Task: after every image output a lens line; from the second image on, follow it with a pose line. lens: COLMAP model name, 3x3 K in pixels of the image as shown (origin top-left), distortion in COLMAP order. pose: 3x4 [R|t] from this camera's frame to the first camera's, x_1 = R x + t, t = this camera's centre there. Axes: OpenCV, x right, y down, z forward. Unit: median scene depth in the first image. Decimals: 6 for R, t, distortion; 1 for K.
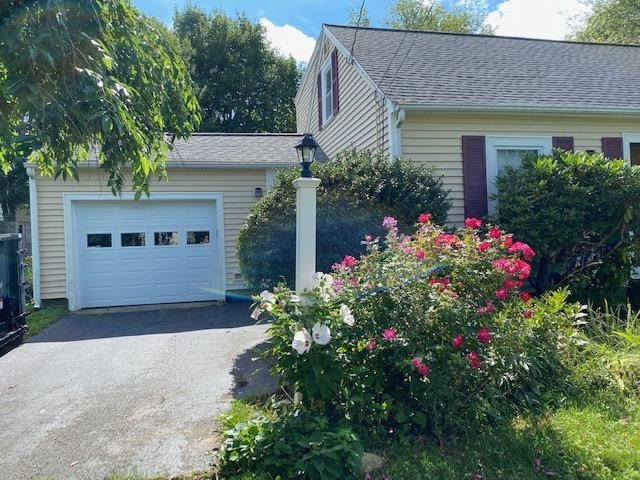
lens RADIAL K [[392.8, 0, 320.3], [0, 392.8, 239.9], [0, 0, 1]] dist [0.003192, -0.000113]
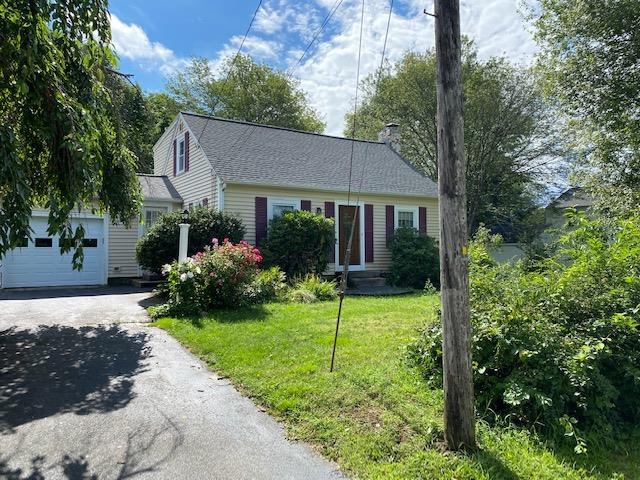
lens RADIAL K [[491.8, 0, 324.2], [0, 491.8, 238.6], [0, 0, 1]] dist [0.022062, -0.005920]
pose [[0.932504, 0.038722, 0.359079, -0.255633], [-0.024856, 0.998759, -0.043154, 0.053182], [-0.360304, 0.031316, 0.932309, -1.851242]]
